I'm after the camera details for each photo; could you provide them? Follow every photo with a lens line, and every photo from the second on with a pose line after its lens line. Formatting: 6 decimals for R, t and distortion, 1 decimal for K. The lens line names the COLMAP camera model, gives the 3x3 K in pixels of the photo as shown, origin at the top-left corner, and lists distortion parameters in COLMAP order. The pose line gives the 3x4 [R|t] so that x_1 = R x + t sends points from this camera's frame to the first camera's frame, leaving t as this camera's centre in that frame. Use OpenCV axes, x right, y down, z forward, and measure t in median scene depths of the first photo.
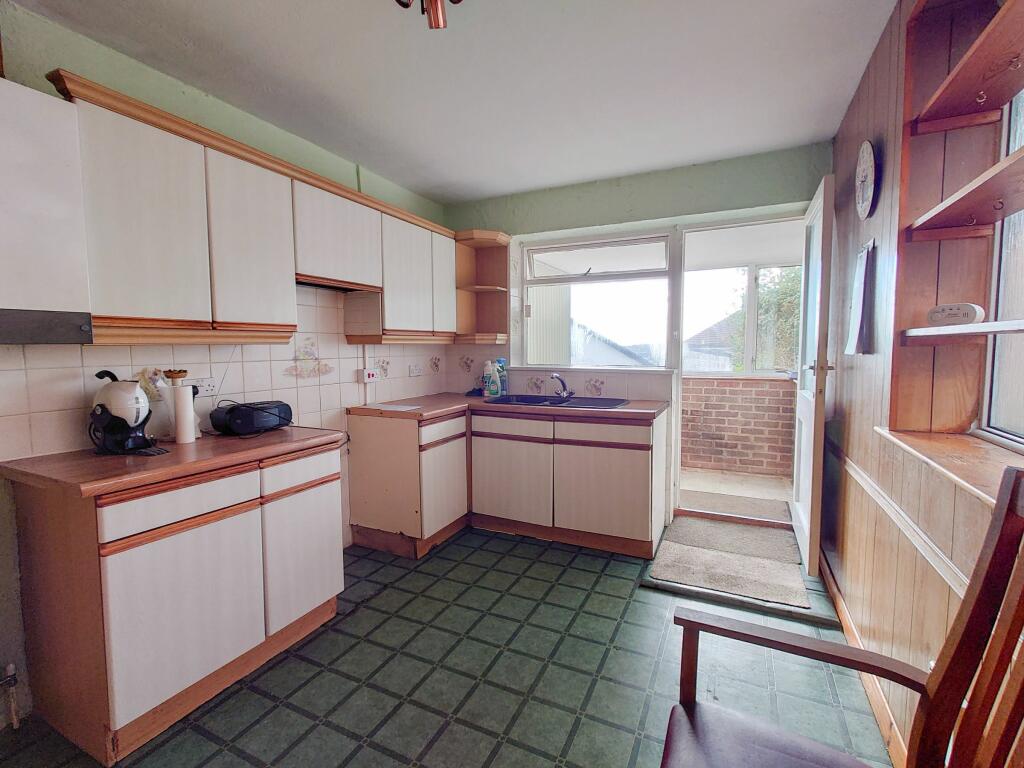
lens RADIAL K [[458.3, 0, 514.9], [0, 458.3, 379.8], [0, 0, 1]] dist [0.002250, -0.000223]
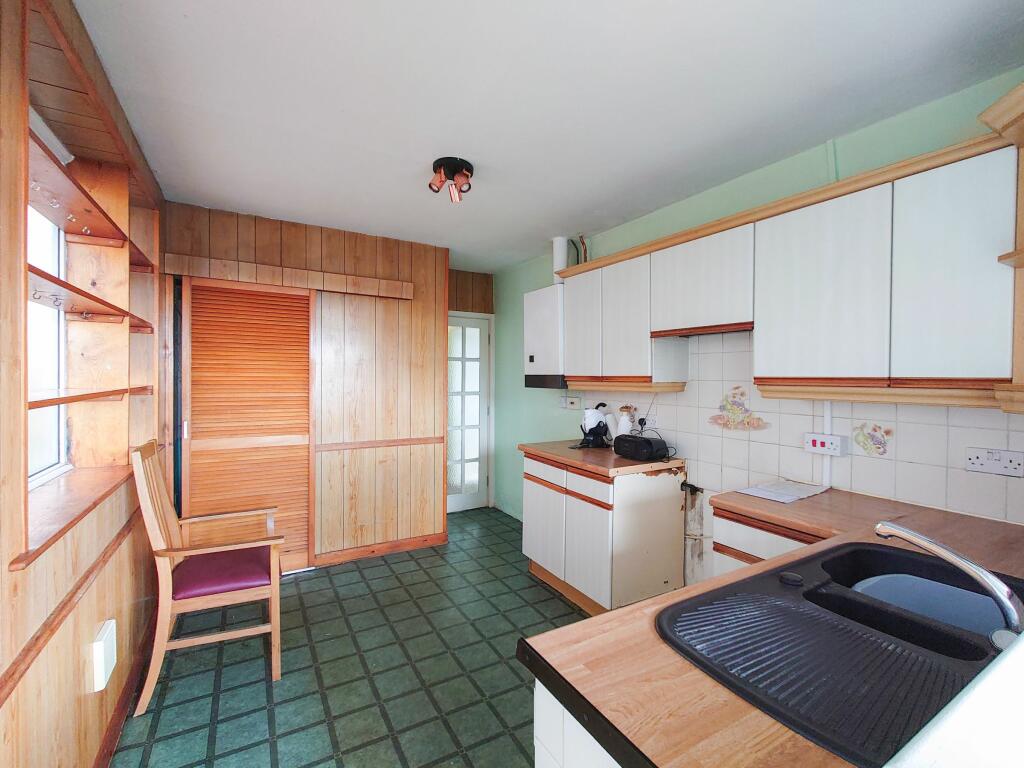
lens RADIAL K [[458.3, 0, 514.9], [0, 458.3, 379.8], [0, 0, 1]] dist [0.002250, -0.000223]
pose [[-0.559603, 0.009403, -0.828707, 0.536294], [-0.063797, 0.996480, 0.054387, -0.120480], [0.826301, 0.083304, -0.557034, 1.083089]]
